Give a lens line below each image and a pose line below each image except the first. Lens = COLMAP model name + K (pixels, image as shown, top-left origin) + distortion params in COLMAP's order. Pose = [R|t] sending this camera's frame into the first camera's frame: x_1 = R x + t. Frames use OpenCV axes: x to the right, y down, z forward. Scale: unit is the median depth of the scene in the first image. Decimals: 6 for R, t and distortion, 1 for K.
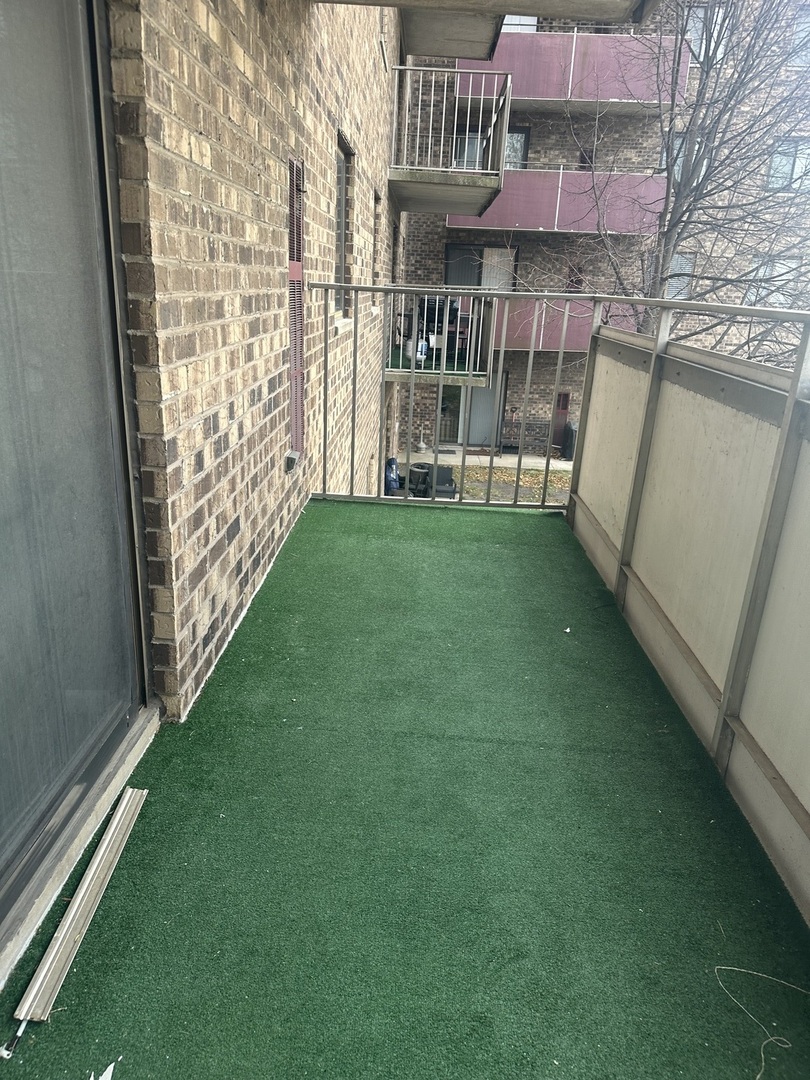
lens RADIAL K [[761.5, 0, 405.0], [0, 761.5, 540.0], [0, 0, 1]] dist [0.043267, -0.066795]
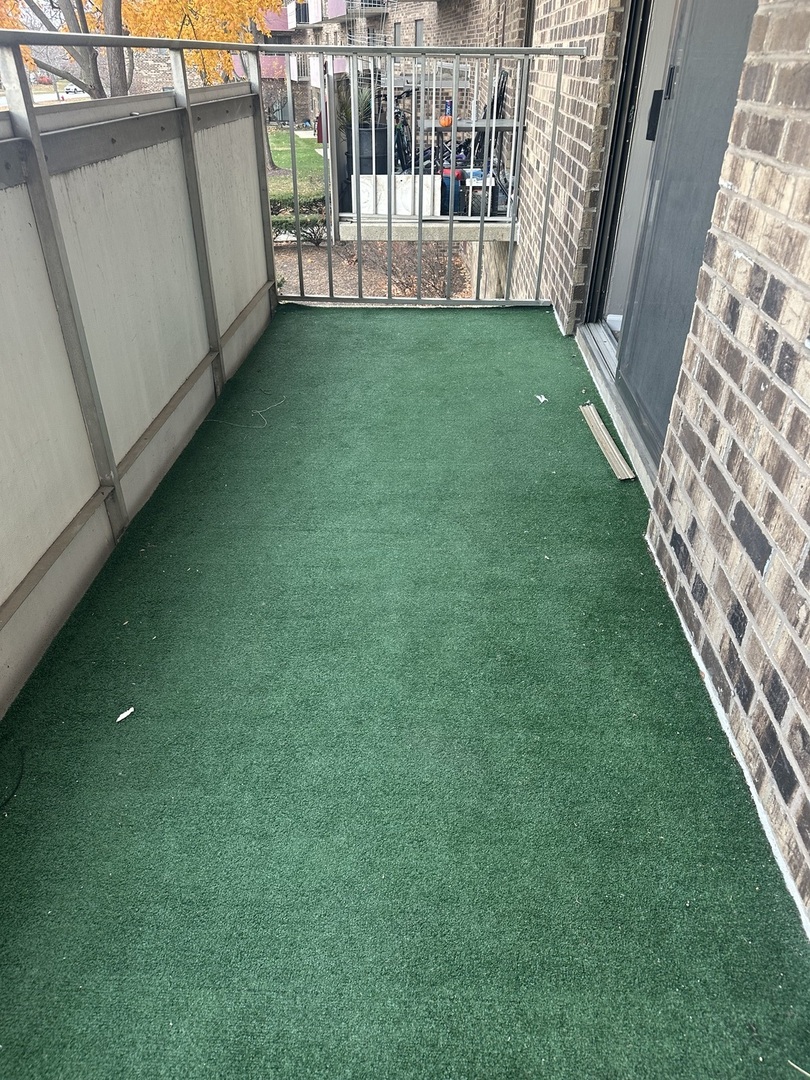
lens RADIAL K [[761.5, 0, 405.0], [0, 761.5, 540.0], [0, 0, 1]] dist [0.043267, -0.066795]
pose [[-0.999116, -0.041420, -0.007204, 0.040630], [-0.031643, 0.628054, 0.777527, -0.583767], [-0.027681, 0.777067, -0.628809, 1.824278]]
